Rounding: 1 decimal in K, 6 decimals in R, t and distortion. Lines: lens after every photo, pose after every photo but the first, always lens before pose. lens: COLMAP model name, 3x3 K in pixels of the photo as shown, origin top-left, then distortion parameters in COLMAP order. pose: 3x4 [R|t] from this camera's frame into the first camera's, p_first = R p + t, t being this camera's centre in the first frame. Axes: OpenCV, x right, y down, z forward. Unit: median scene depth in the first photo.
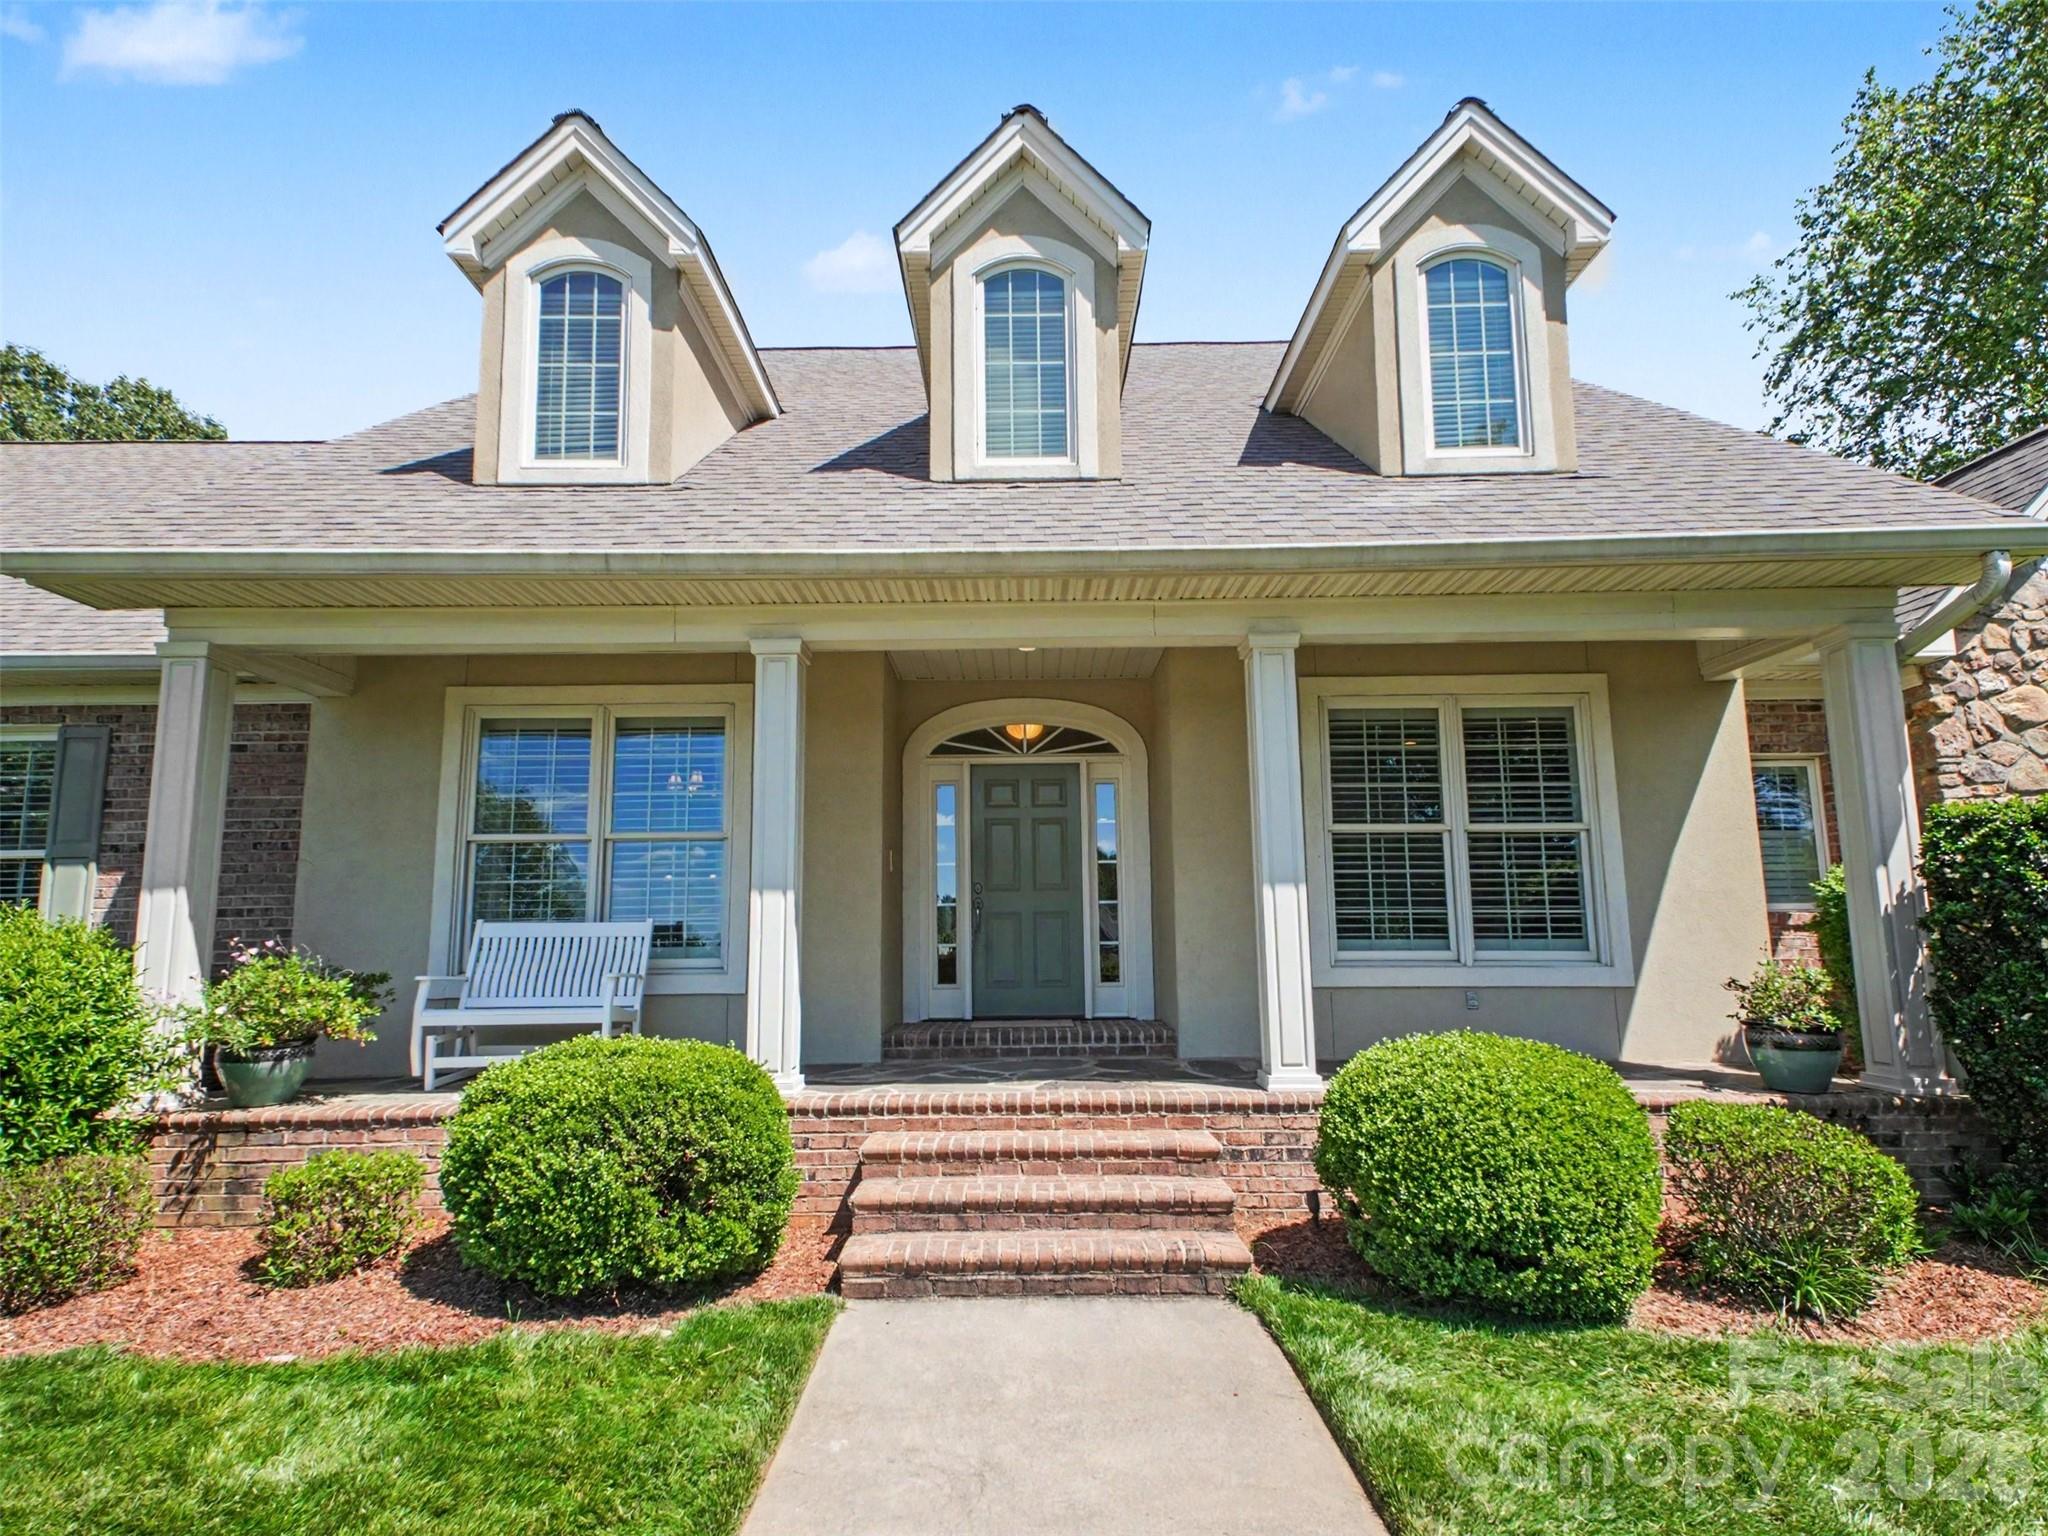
lens RADIAL K [[1104.5, 0, 1024.0], [0, 1104.5, 768.0], [0, 0, 1]] dist [-0.014128, -0.001006]
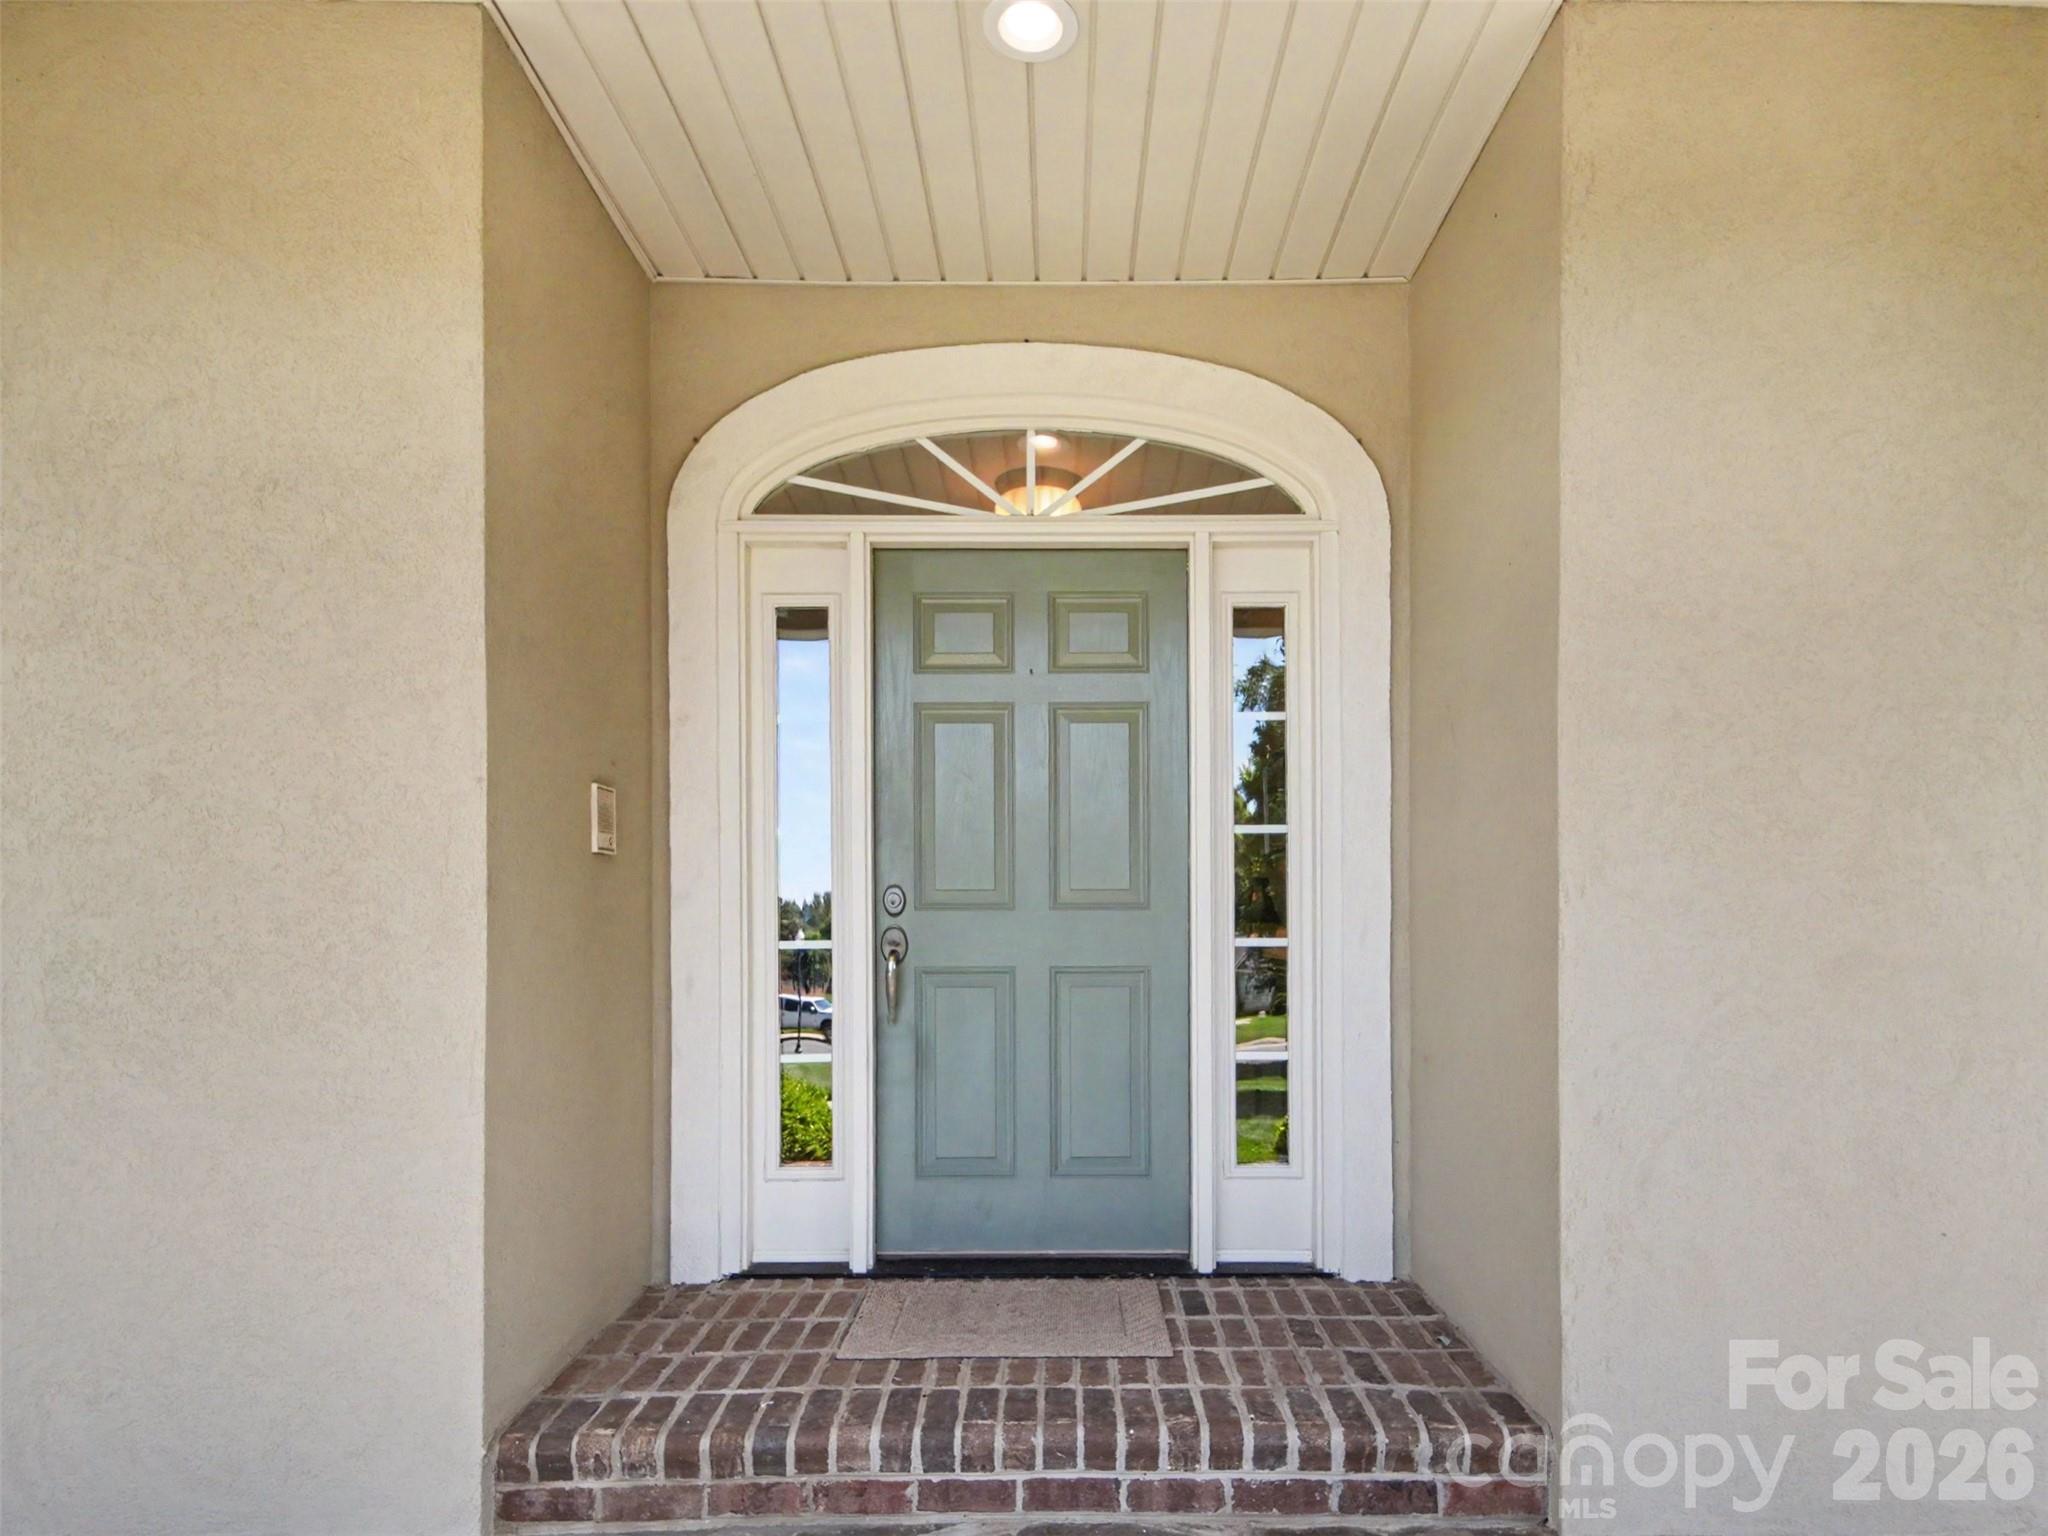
lens RADIAL K [[1104.5, 0, 1024.0], [0, 1104.5, 768.0], [0, 0, 1]] dist [-0.014128, -0.001006]
pose [[0.999516, 0.013378, -0.028093, 0.009653], [-0.012642, 0.999577, 0.026200, 0.057495], [0.028432, -0.025832, 0.999262, 0.655009]]
